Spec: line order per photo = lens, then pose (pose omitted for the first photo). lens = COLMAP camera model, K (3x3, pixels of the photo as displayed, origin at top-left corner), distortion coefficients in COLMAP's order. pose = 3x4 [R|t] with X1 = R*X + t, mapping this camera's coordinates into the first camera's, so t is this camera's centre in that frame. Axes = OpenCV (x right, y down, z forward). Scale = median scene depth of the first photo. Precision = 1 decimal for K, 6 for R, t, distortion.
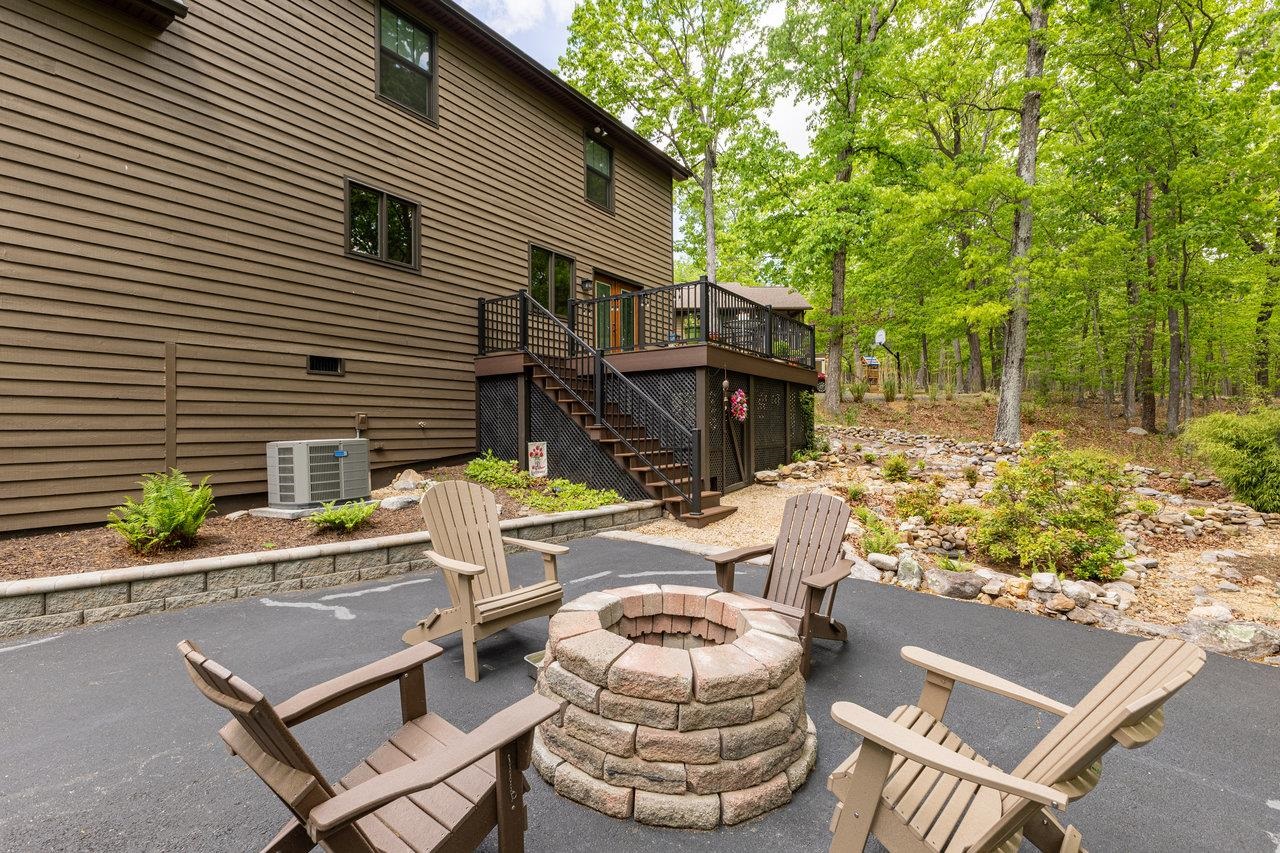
lens RADIAL K [[599.8, 0, 650.7], [0, 599.8, 430.2], [0, 0, 1]] dist [0.002066, 0.000114]
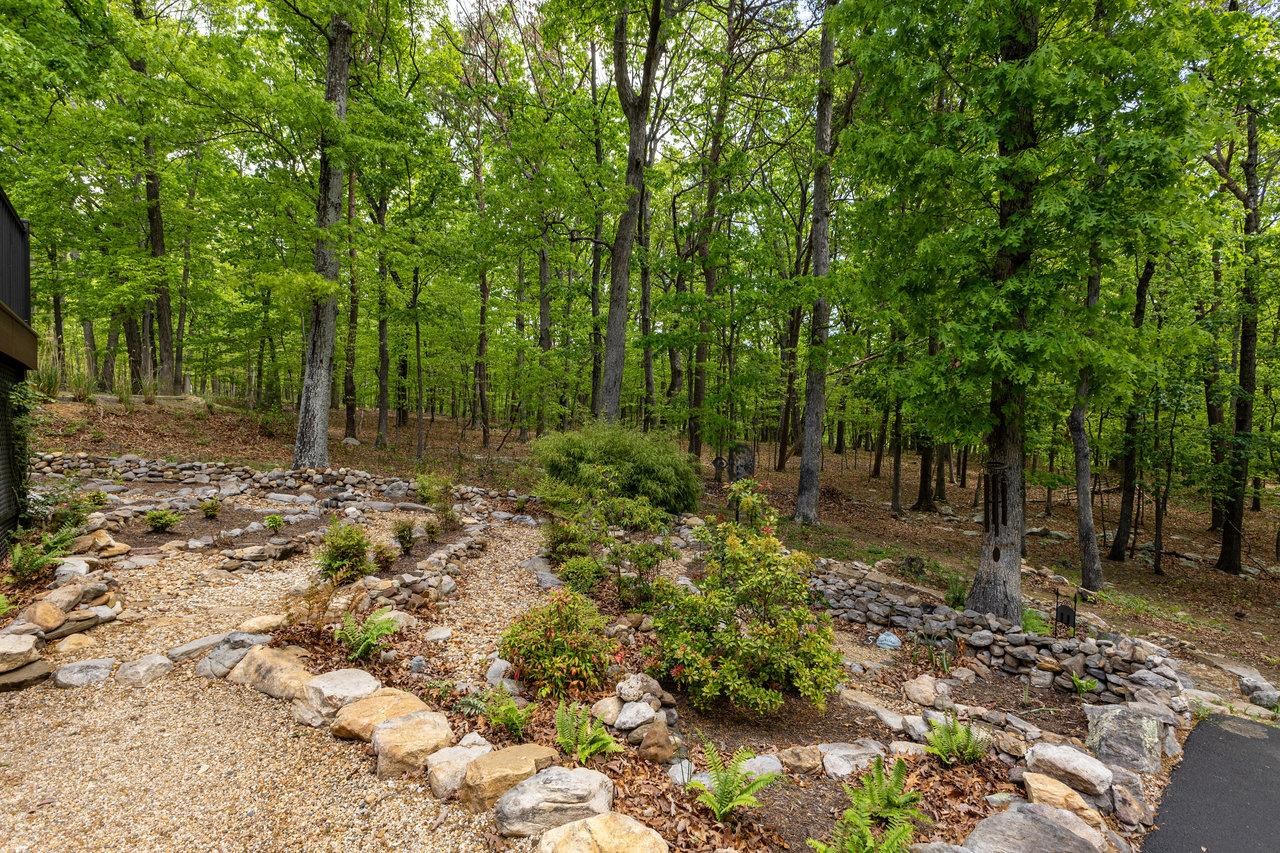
lens RADIAL K [[602.8, 0, 640.8], [0, 602.8, 425.6], [0, 0, 1]] dist [0.000251, 0.000025]
pose [[0.311777, 0.002186, 0.950153, 0.005237], [0.012688, 0.999899, -0.006464, -0.021625], [-0.950071, 0.014071, 0.311718, 0.382749]]
